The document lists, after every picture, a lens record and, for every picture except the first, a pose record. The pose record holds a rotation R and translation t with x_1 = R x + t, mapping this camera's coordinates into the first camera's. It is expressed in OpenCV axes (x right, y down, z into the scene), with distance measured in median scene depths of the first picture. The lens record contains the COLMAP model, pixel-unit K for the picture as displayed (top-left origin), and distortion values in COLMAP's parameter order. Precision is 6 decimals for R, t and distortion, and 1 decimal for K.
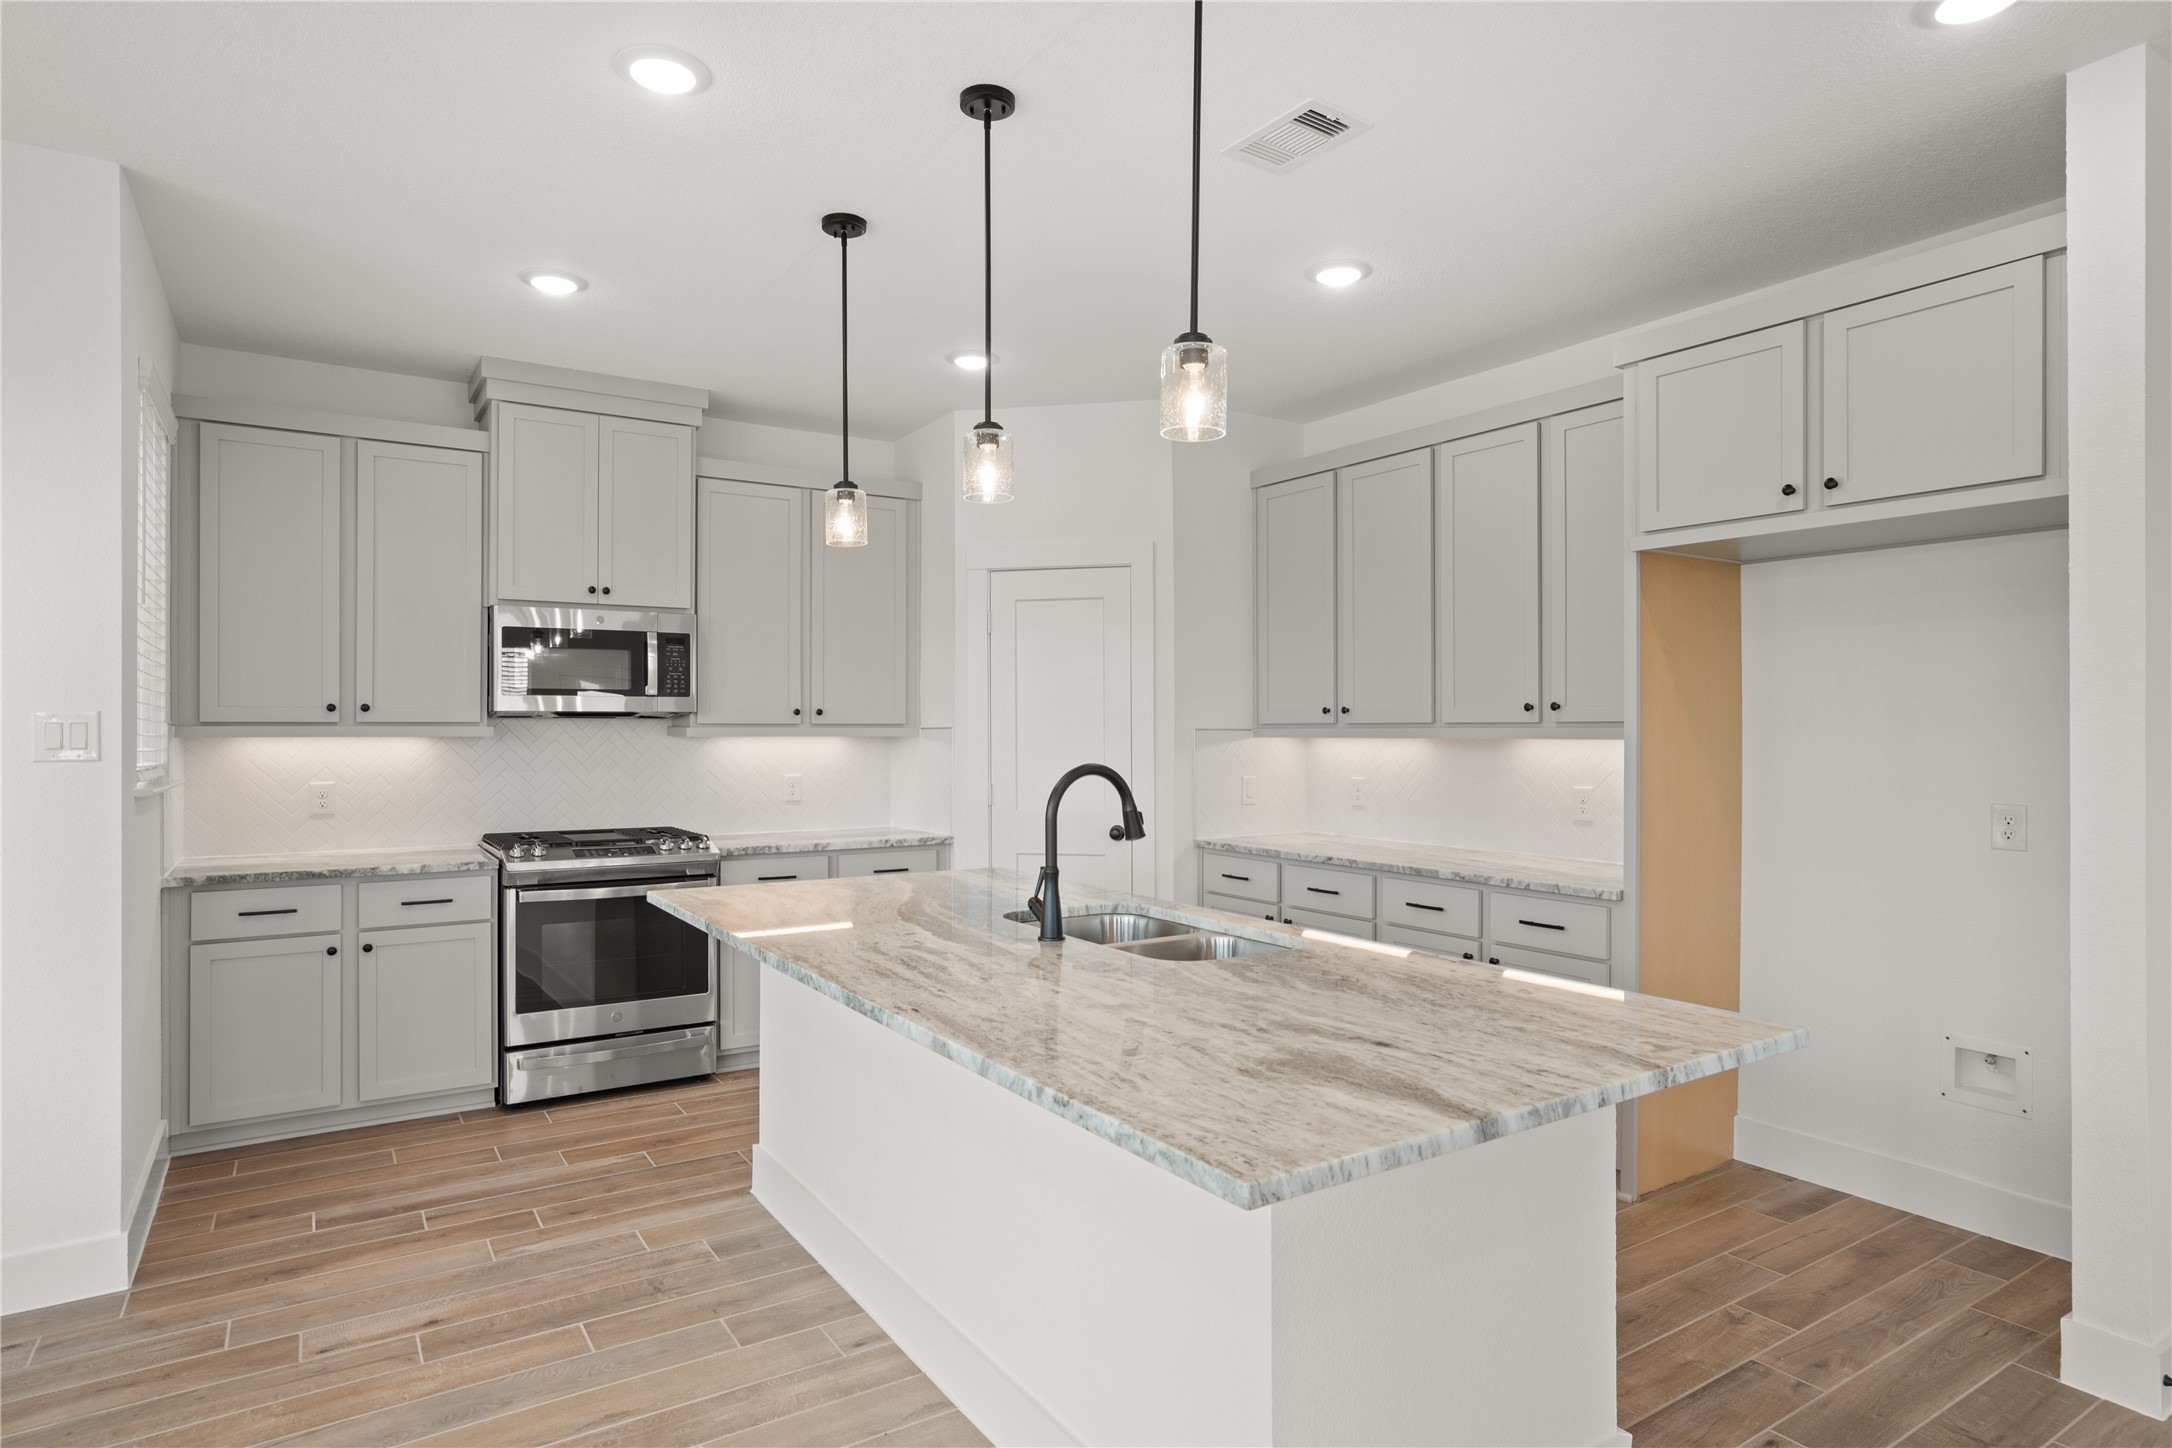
lens RADIAL K [[1204.9, 0, 1078.8], [0, 1204.9, 715.5], [0, 0, 1]] dist [0.005943, 0.001675]
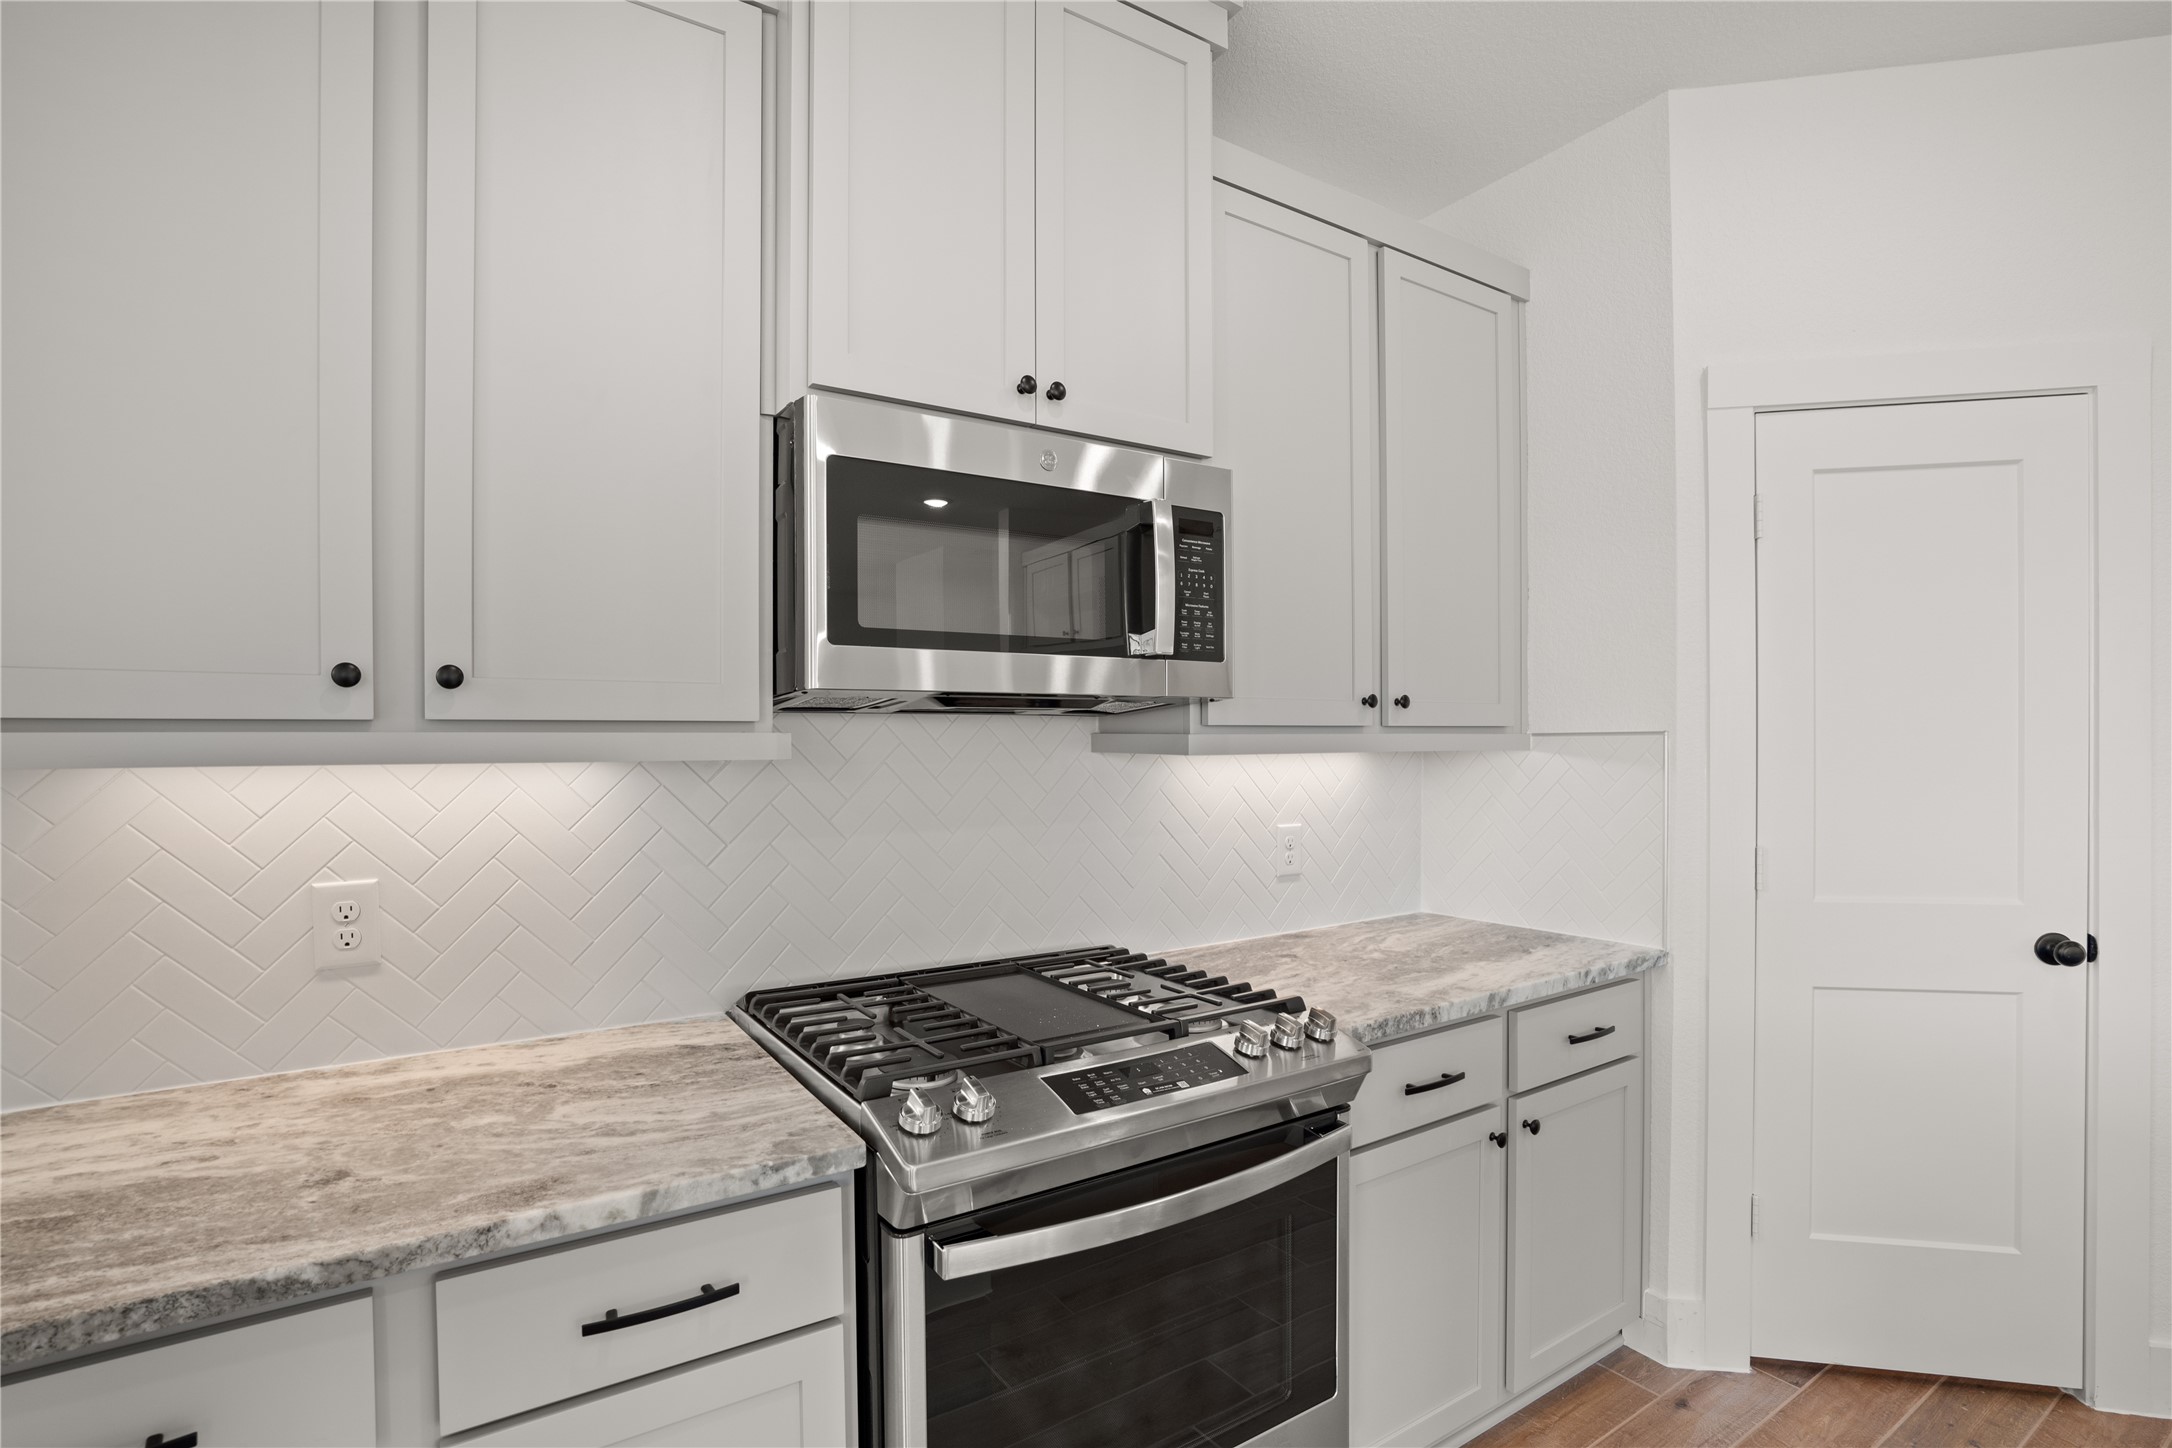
lens RADIAL K [[1019.6, 0, 1097.2], [0, 1019.6, 734.5], [0, 0, 1]] dist [-0.027752, 0.000146]
pose [[0.999836, -0.003869, 0.017694, -0.394888], [0.003710, 0.999952, 0.009025, 0.007209], [-0.017728, -0.008958, 0.999803, 0.679880]]
